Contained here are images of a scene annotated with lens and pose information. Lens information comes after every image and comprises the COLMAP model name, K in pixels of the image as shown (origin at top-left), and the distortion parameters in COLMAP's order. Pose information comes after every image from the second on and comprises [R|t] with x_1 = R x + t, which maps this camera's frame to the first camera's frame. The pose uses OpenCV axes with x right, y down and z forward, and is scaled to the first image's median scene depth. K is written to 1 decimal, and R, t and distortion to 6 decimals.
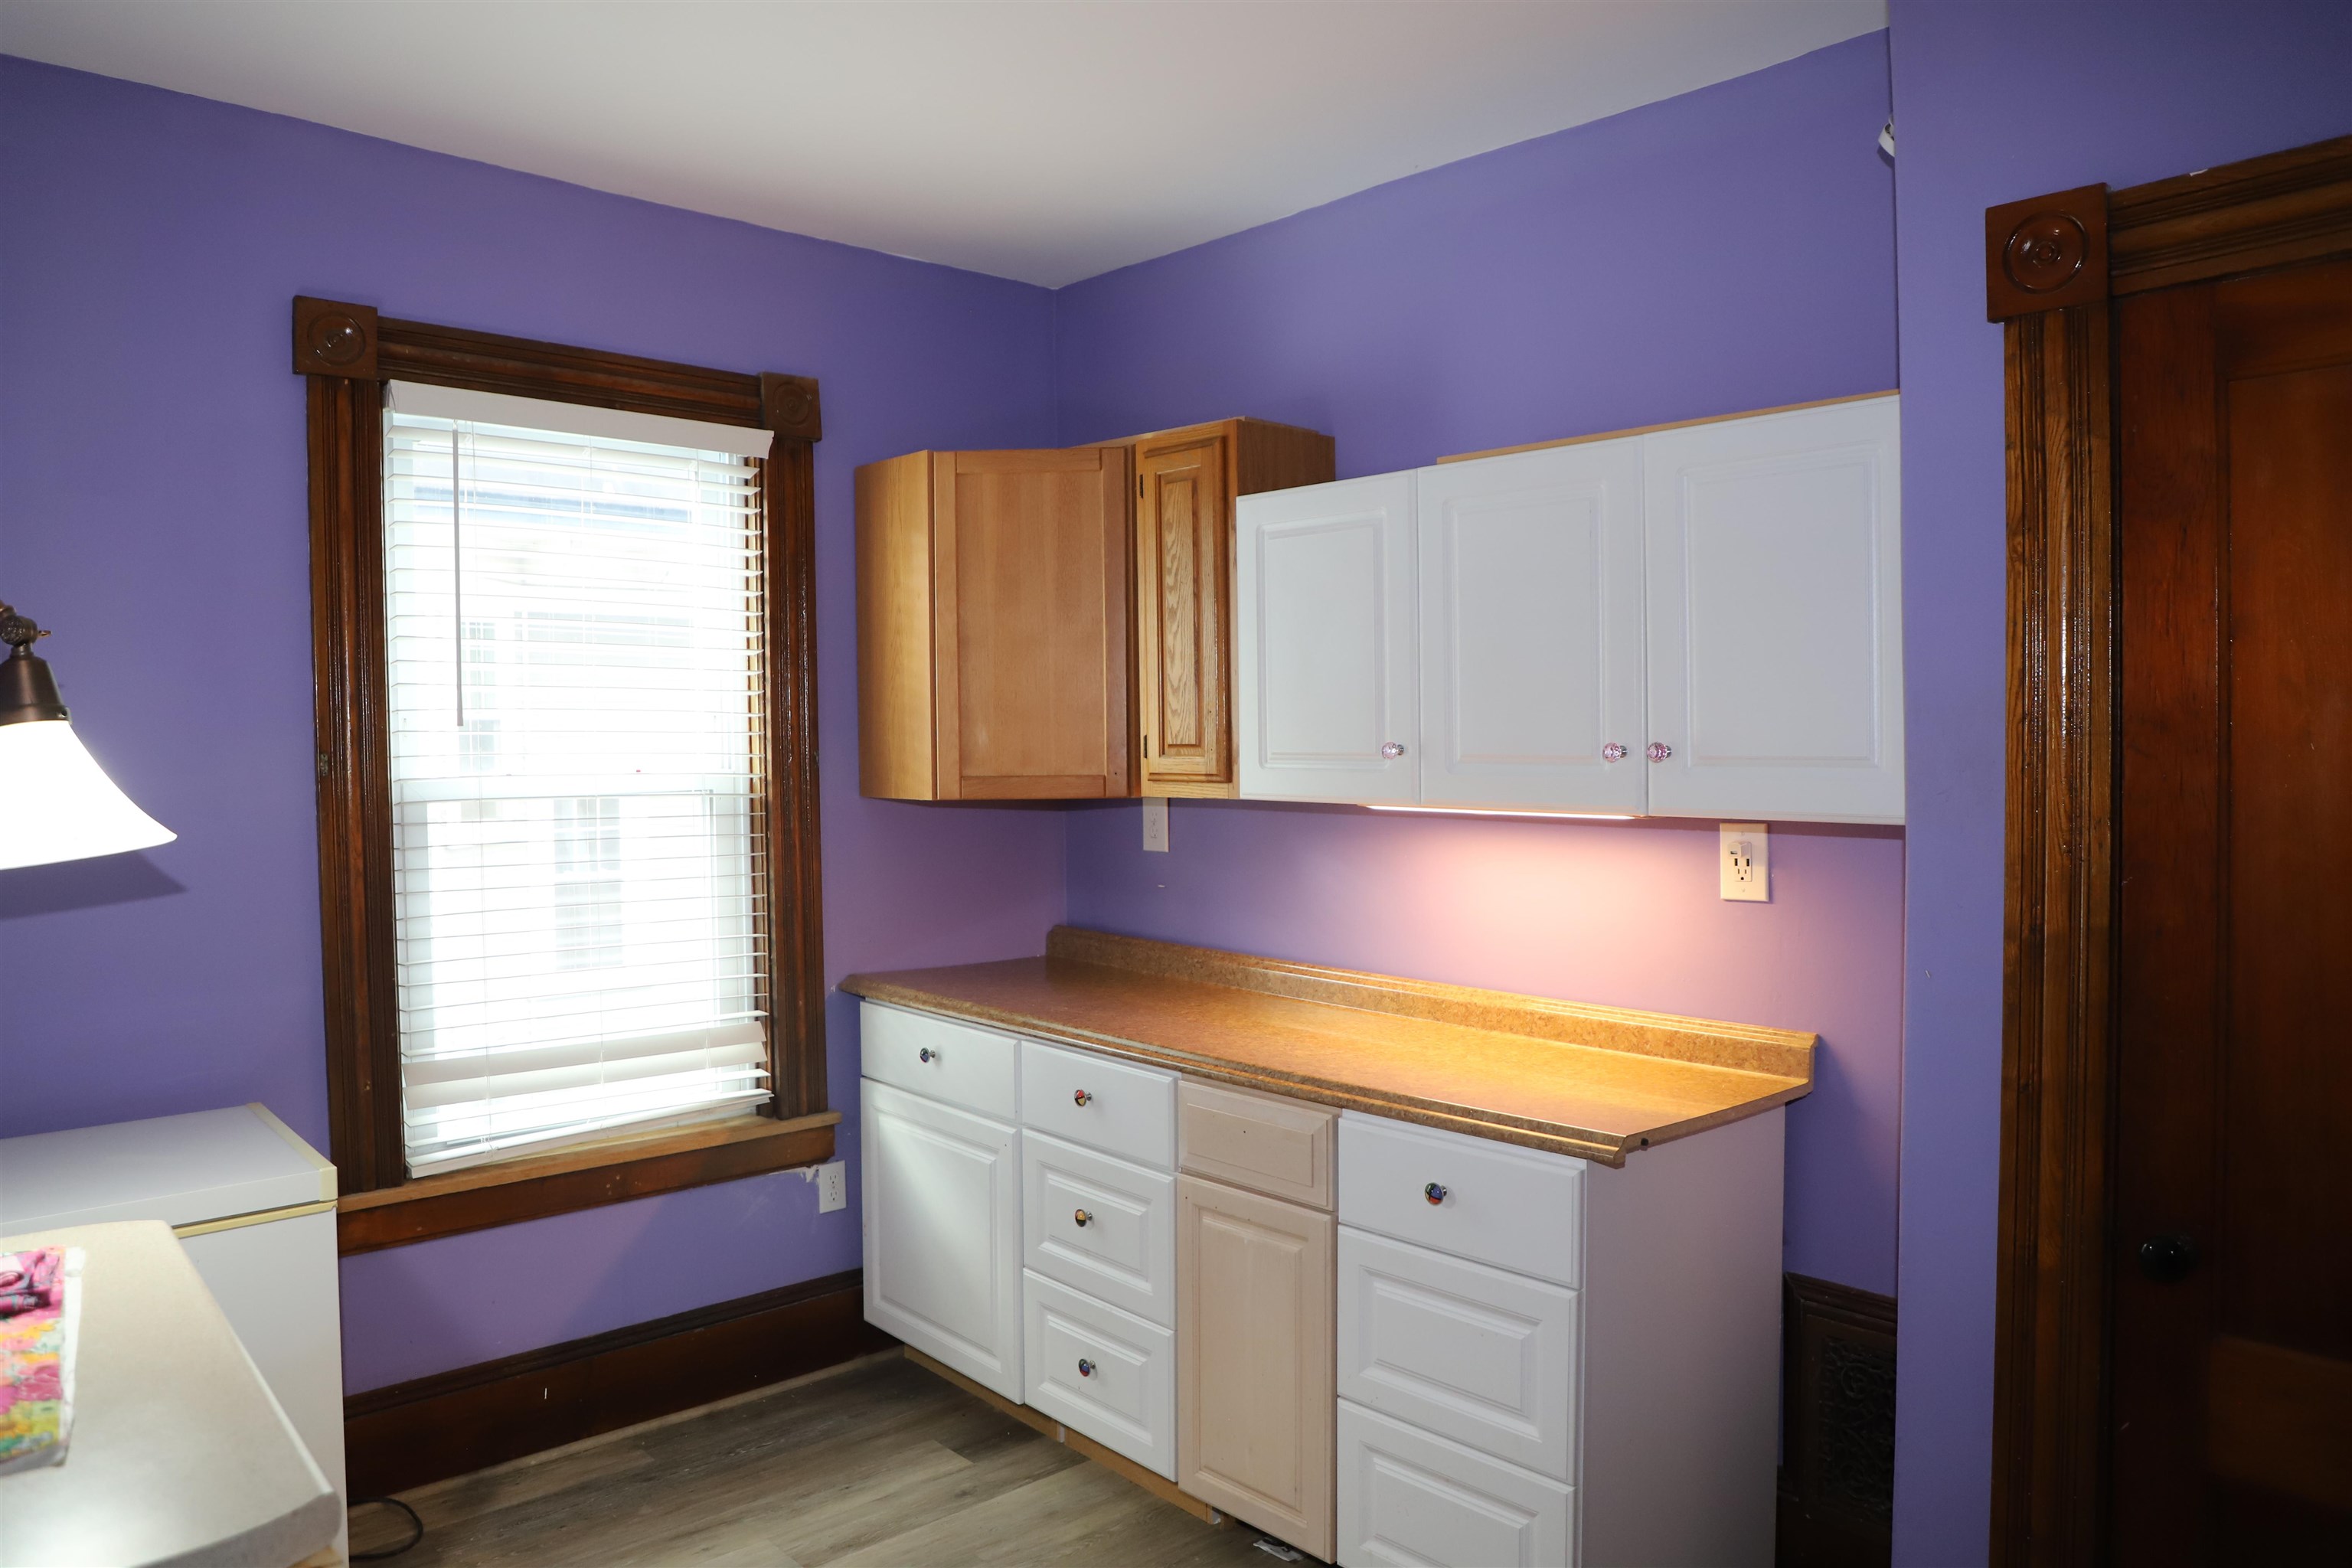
lens RADIAL K [[1592.7, 0, 1178.8], [0, 1592.7, 804.9], [0, 0, 1]] dist [-0.053531, 0.000523]
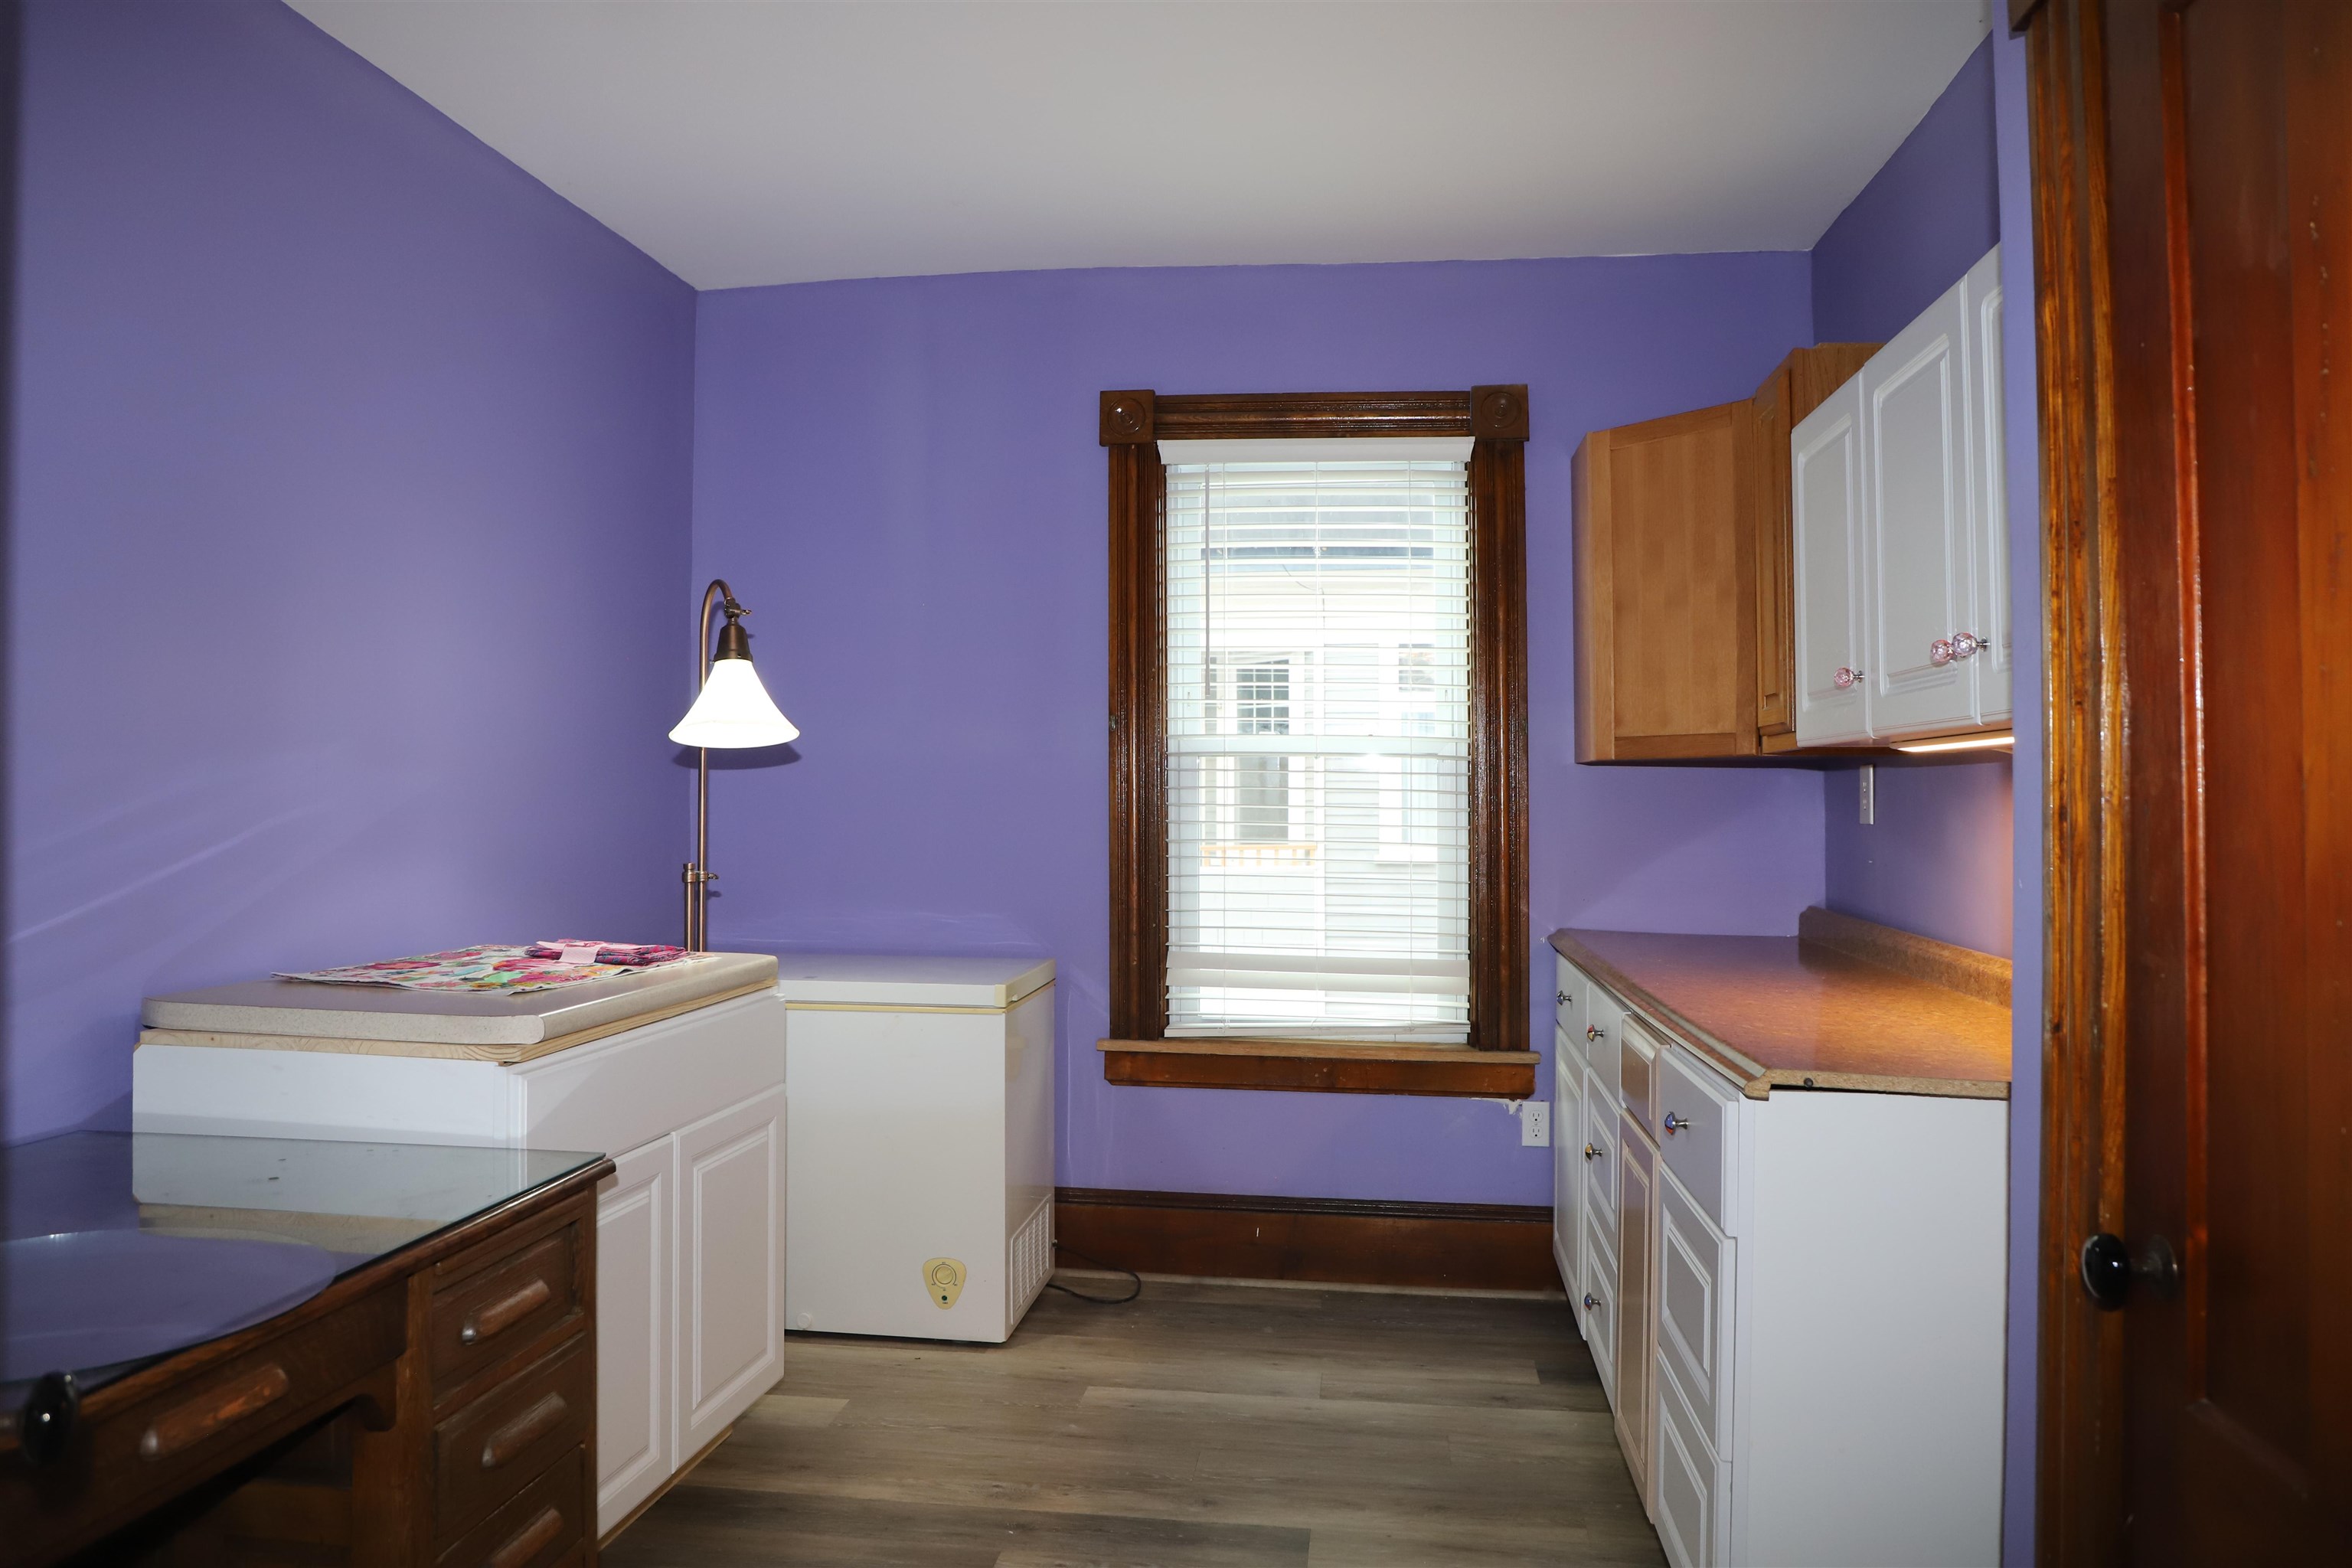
lens RADIAL K [[1607.7, 0, 1148.1], [0, 1607.7, 772.5], [0, 0, 1]] dist [-0.083347, 0.039661]
pose [[0.638681, 0.001724, -0.769469, 0.524533], [-0.046850, 0.998229, -0.036651, 0.064183], [0.768044, 0.059458, 0.637631, 0.107459]]
